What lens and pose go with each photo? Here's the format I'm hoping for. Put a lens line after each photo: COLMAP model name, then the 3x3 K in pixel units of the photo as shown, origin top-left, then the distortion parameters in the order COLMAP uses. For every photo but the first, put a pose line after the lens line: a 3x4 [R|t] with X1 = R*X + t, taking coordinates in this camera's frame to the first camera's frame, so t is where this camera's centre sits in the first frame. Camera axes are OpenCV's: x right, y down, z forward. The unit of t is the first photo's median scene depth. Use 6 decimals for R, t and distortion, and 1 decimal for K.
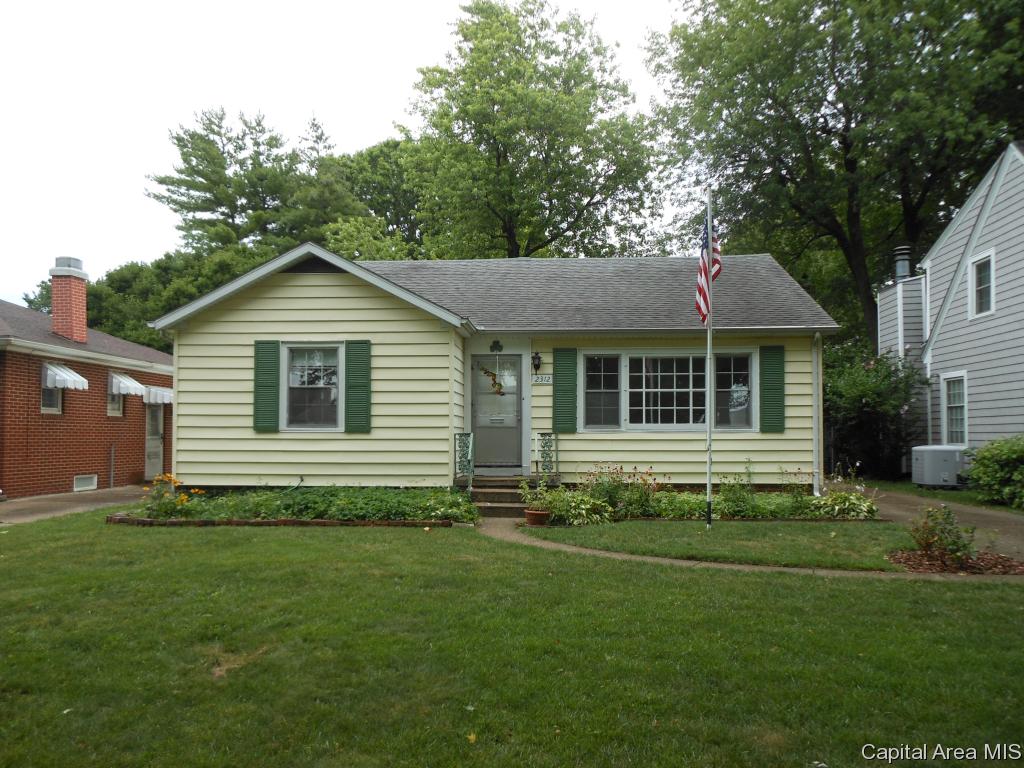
lens RADIAL K [[775.4, 0, 536.3], [0, 775.4, 417.0], [0, 0, 1]] dist [0.029312, 0.010074]
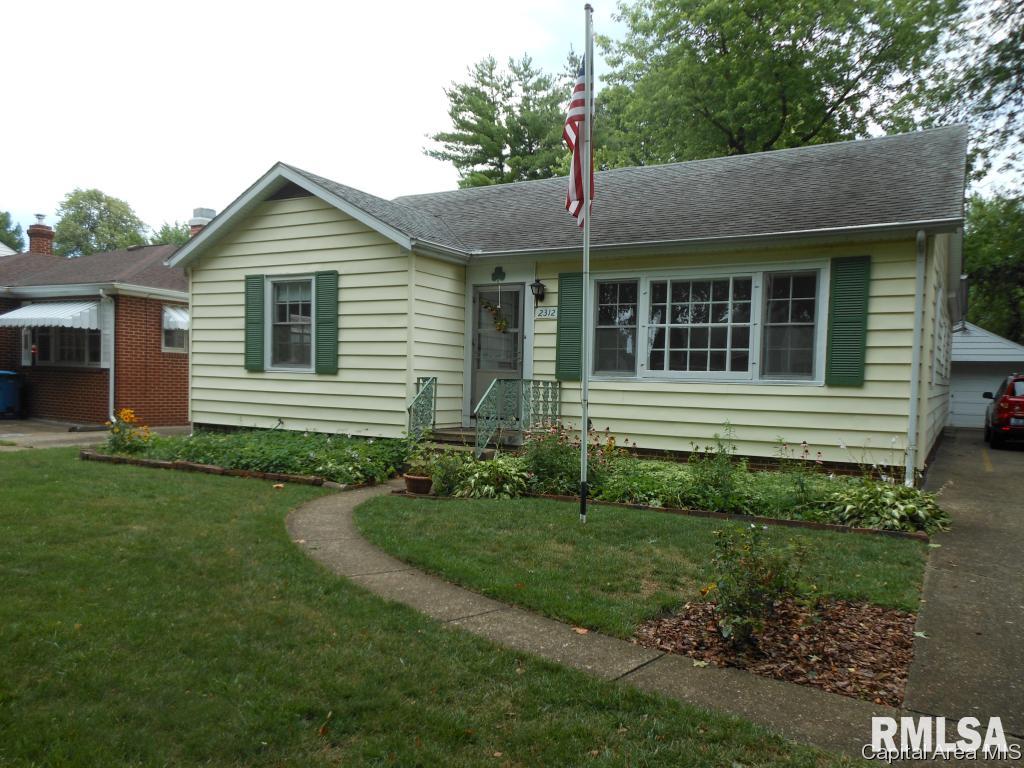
lens RADIAL K [[779.6, 0, 517.6], [0, 779.6, 423.1], [0, 0, 1]] dist [0.019292, 0.005577]
pose [[0.893035, 0.048252, -0.447392, 0.350724], [-0.015913, 0.996999, 0.075764, 0.004368], [0.449705, -0.060541, 0.891123, 0.259990]]
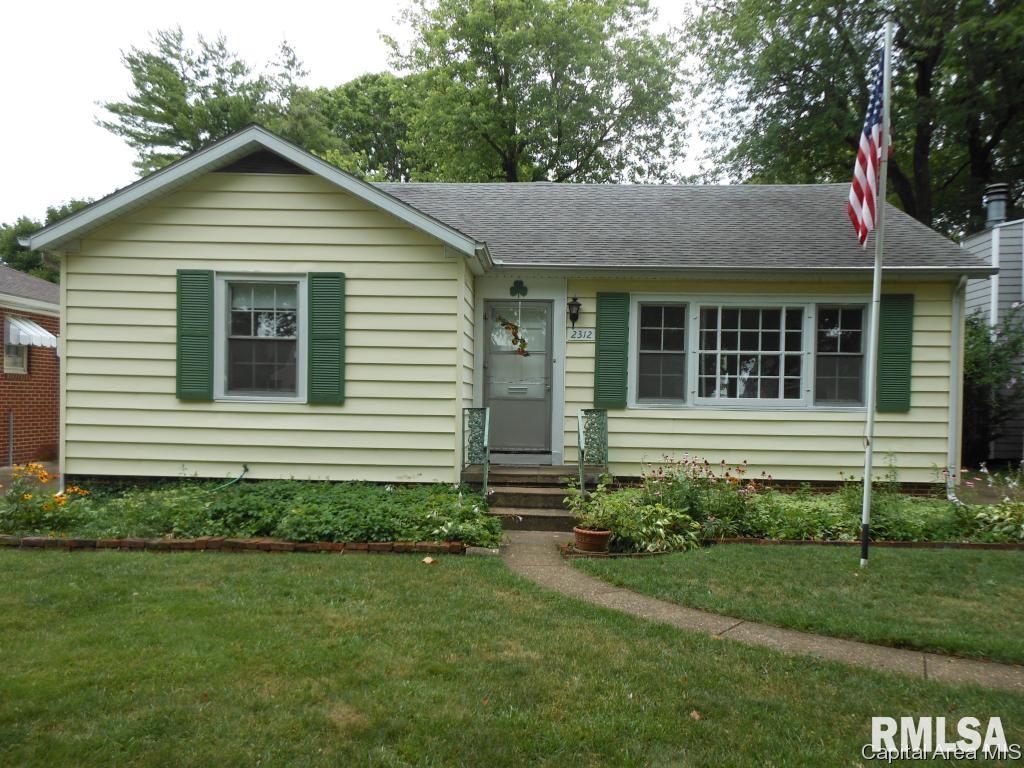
lens RADIAL K [[775.4, 0, 536.3], [0, 775.4, 417.0], [0, 0, 1]] dist [0.029312, 0.010074]
pose [[0.999563, 0.016491, 0.024545, -0.051226], [-0.017593, 0.998814, 0.045393, -0.003511], [-0.023767, -0.045805, 0.998668, 0.266203]]
